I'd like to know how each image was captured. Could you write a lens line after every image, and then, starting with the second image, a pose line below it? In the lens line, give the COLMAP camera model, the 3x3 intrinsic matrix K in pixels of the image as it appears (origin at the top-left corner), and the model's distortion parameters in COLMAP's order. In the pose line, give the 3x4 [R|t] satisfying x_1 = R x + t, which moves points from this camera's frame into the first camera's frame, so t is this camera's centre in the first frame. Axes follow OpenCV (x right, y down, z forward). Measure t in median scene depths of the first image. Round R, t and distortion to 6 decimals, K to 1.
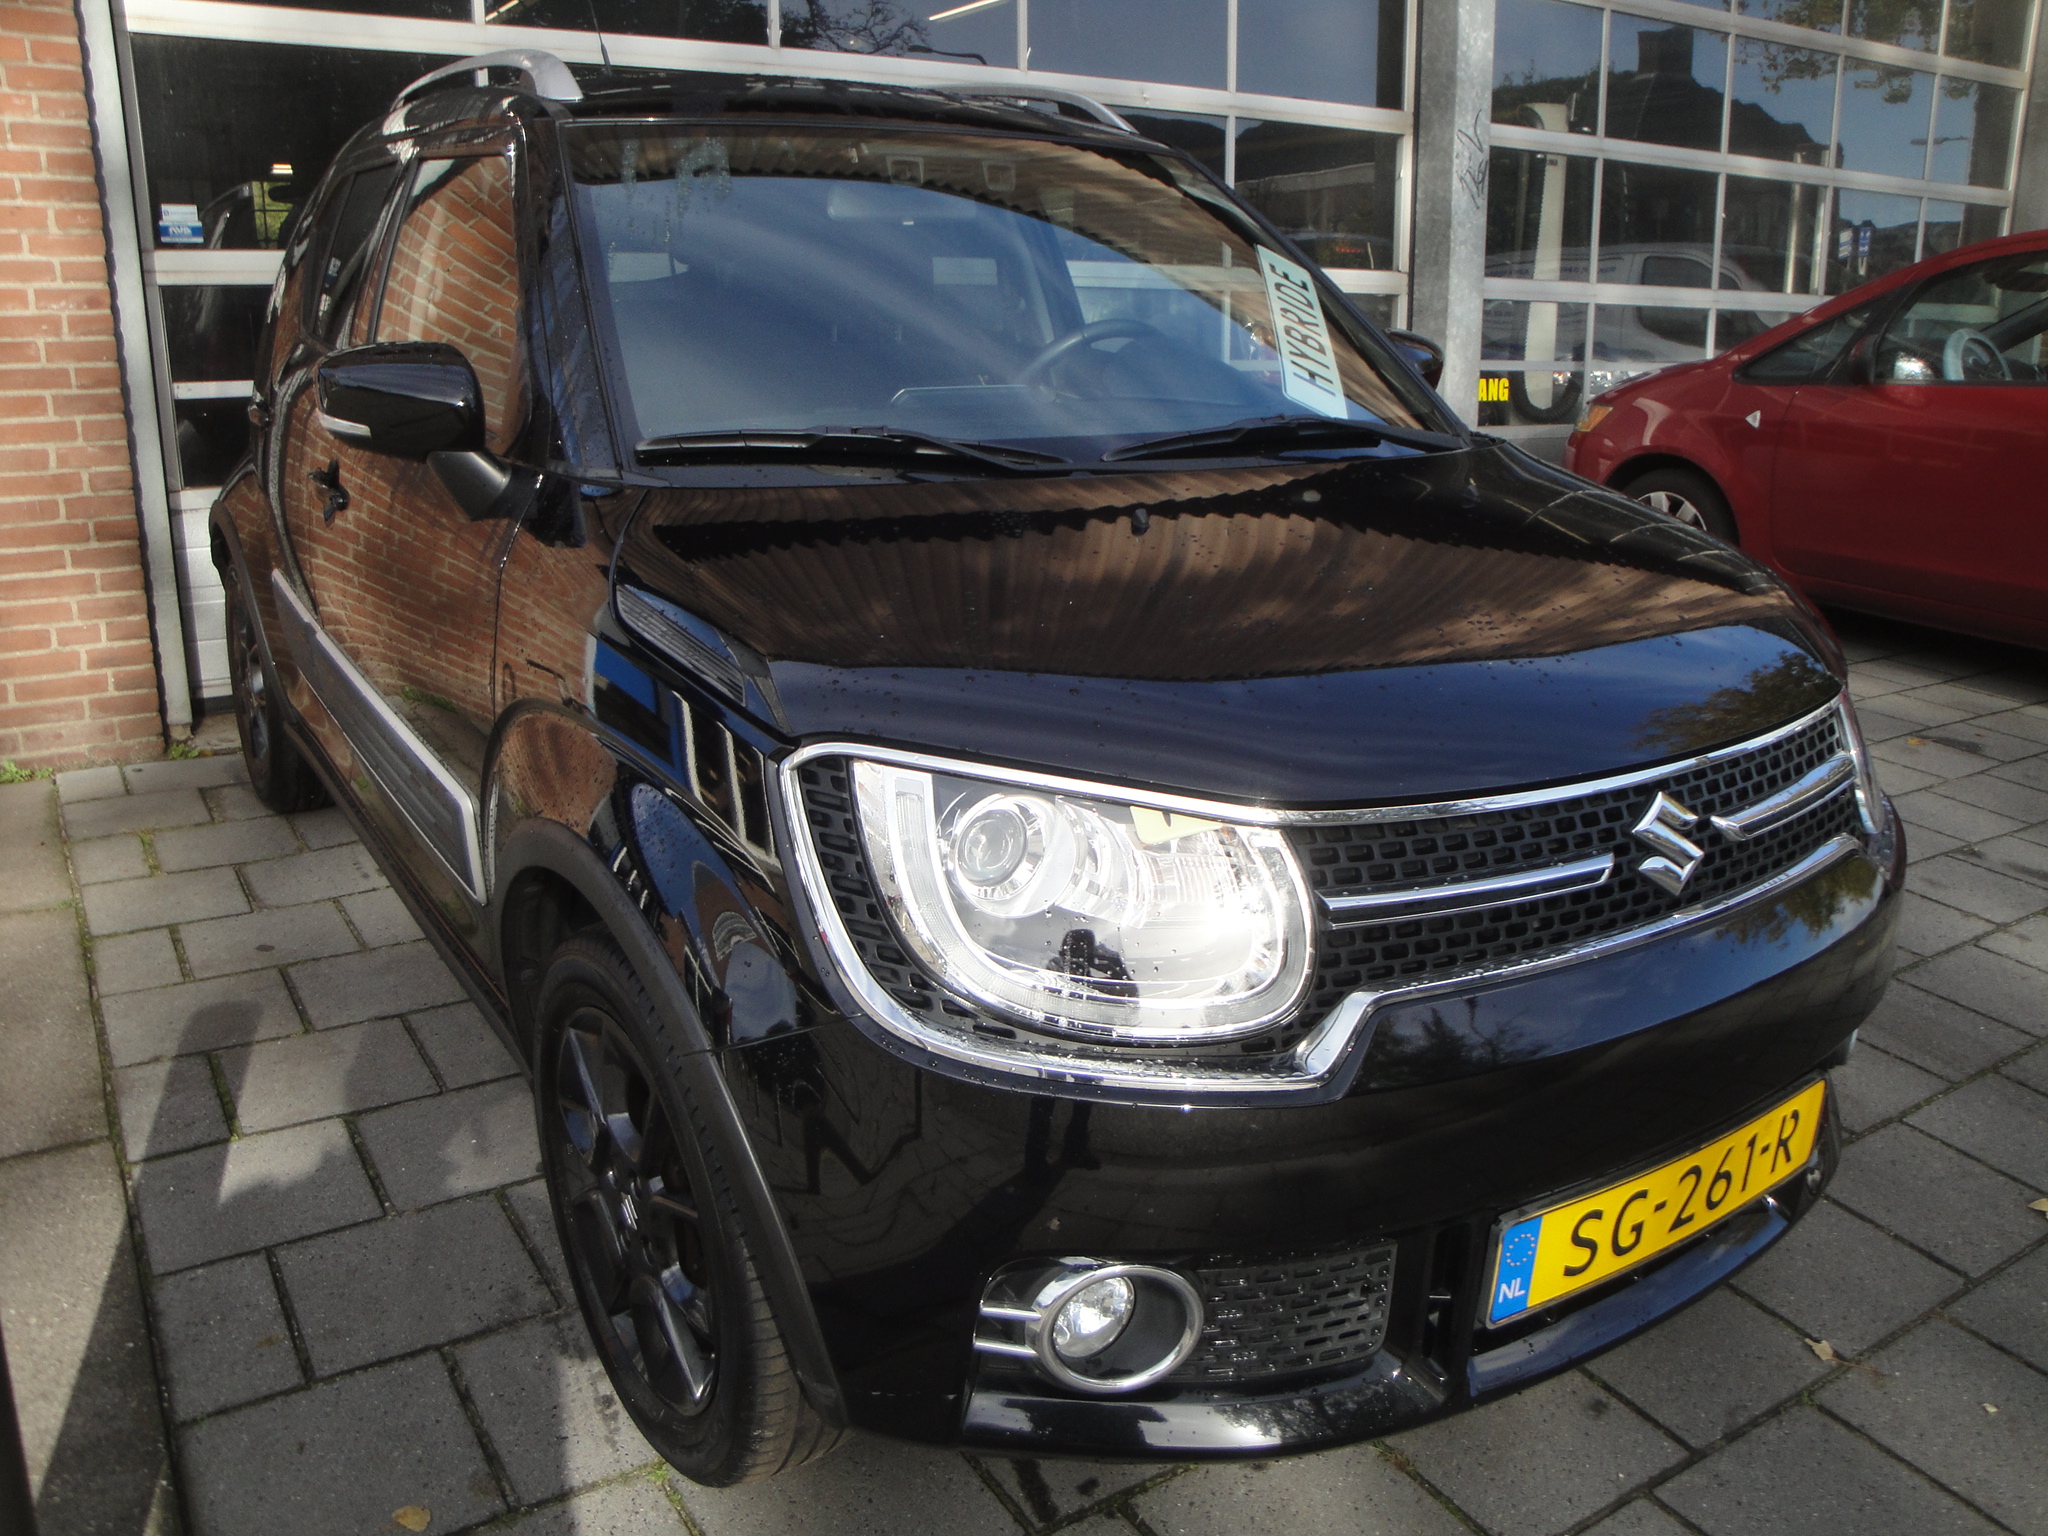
lens RADIAL K [[1632.4, 0, 1023.8], [0, 1632.4, 780.8], [0, 0, 1]] dist [-0.154704, 0.118098]
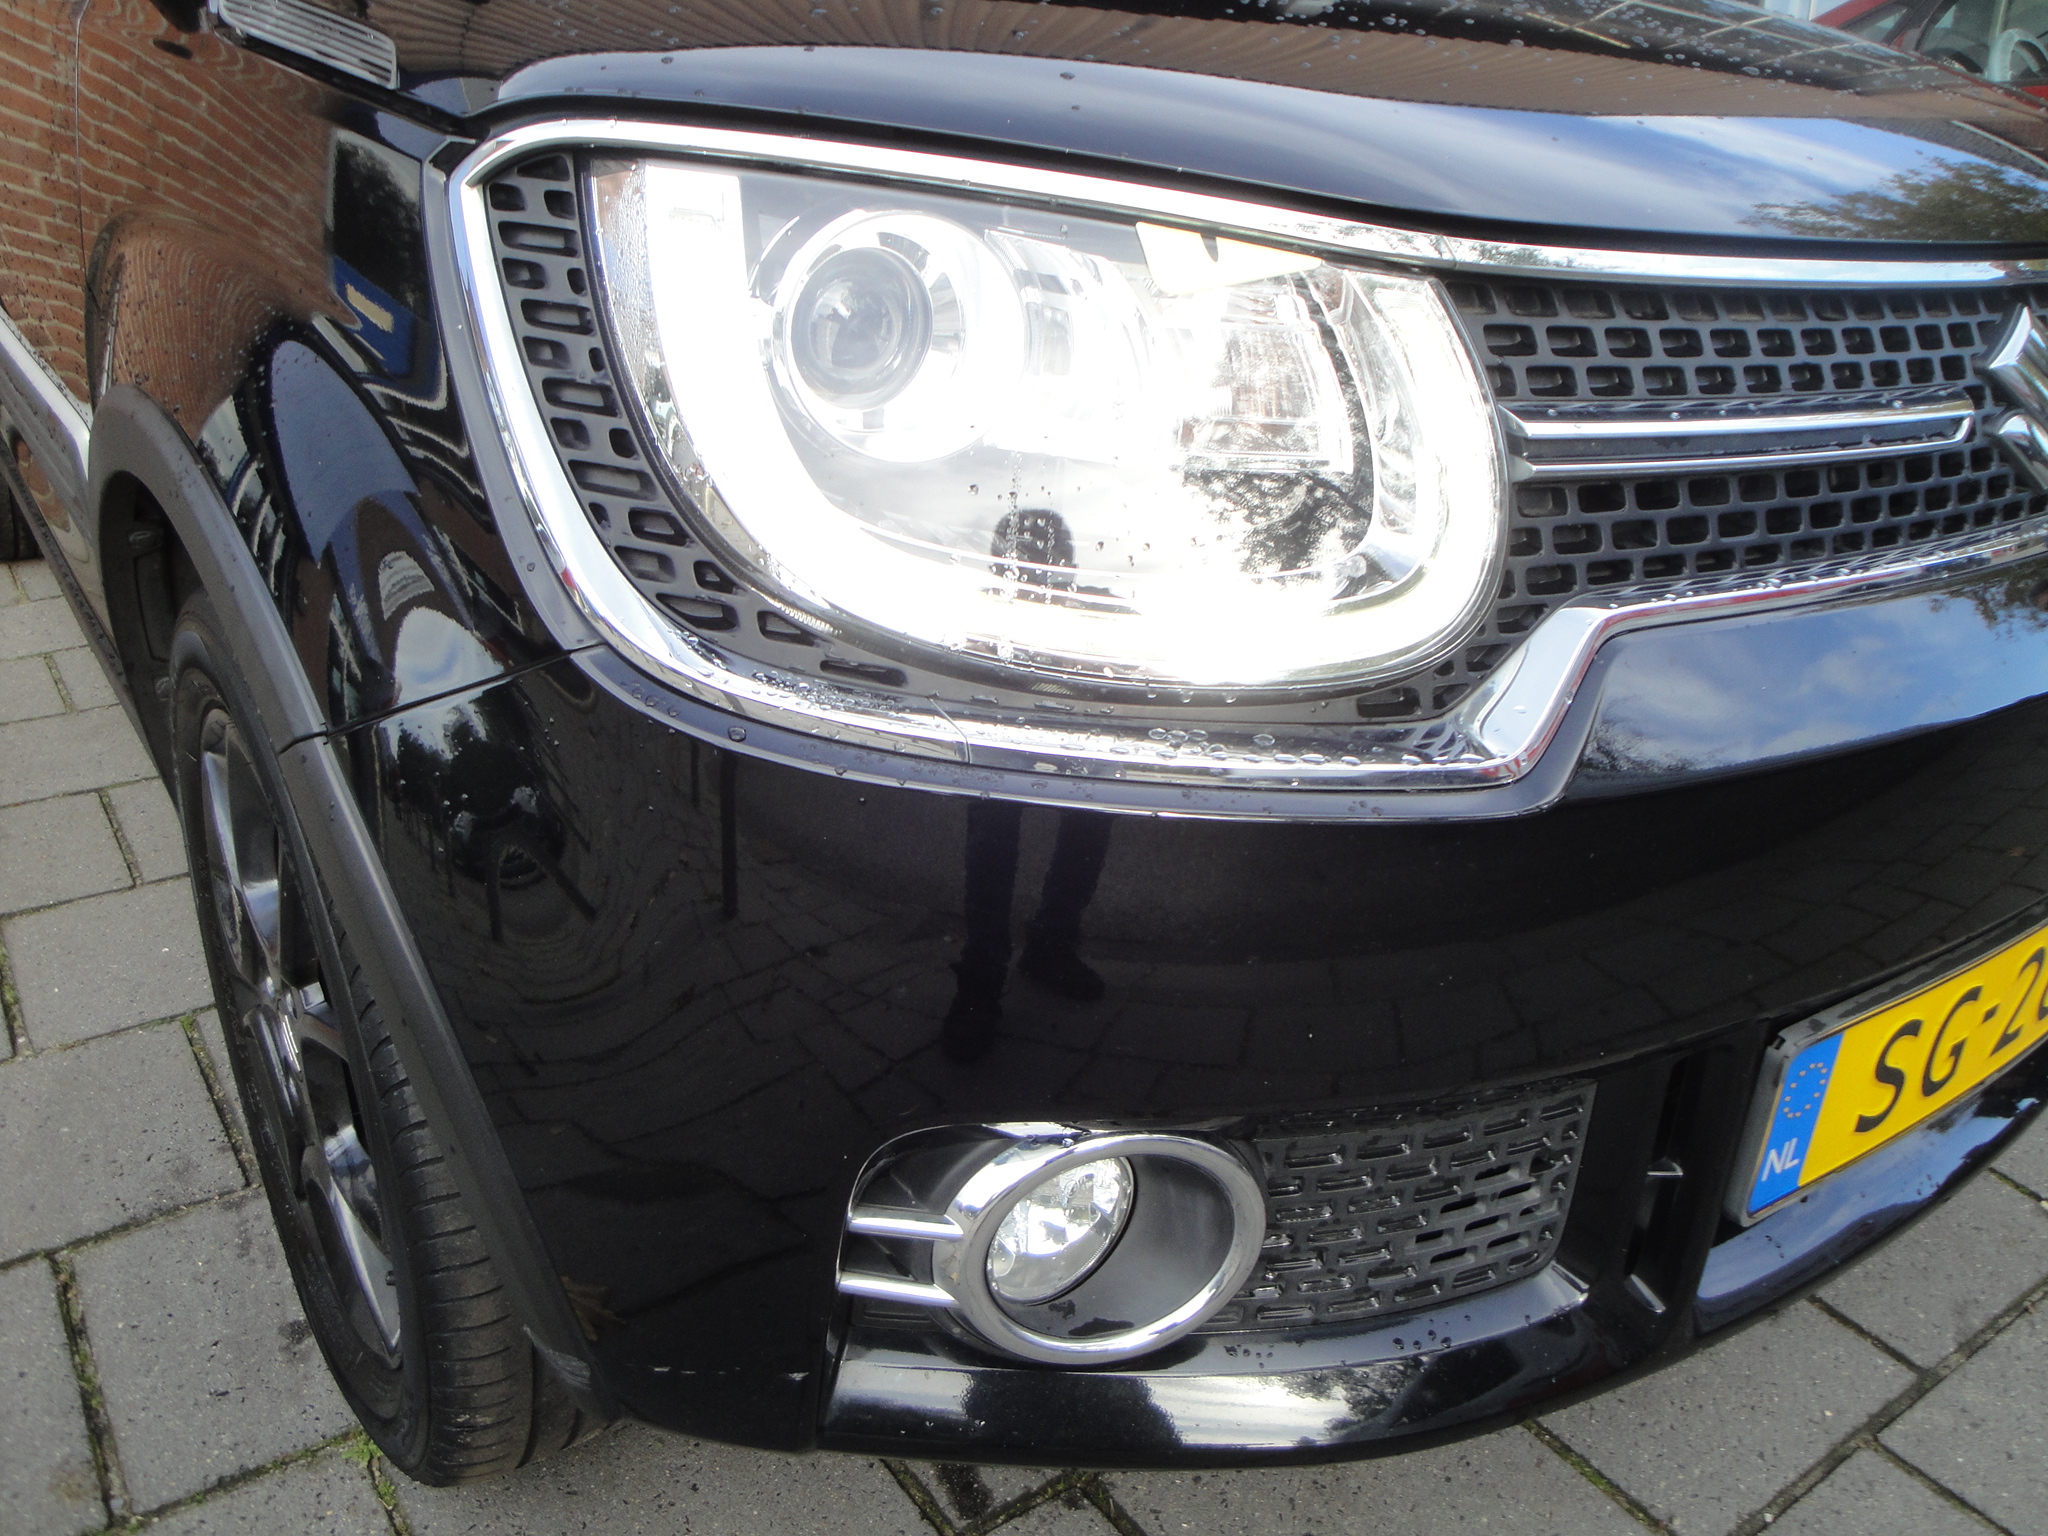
lens RADIAL K [[1632.4, 0, 1009.0], [0, 1632.4, 773.7], [0, 0, 1]] dist [-0.154704, 0.118098]
pose [[0.998925, -0.007564, 0.045744, 0.002544], [0.002903, 0.994869, 0.101127, 0.122542], [-0.046275, -0.100885, 0.993821, 0.458419]]
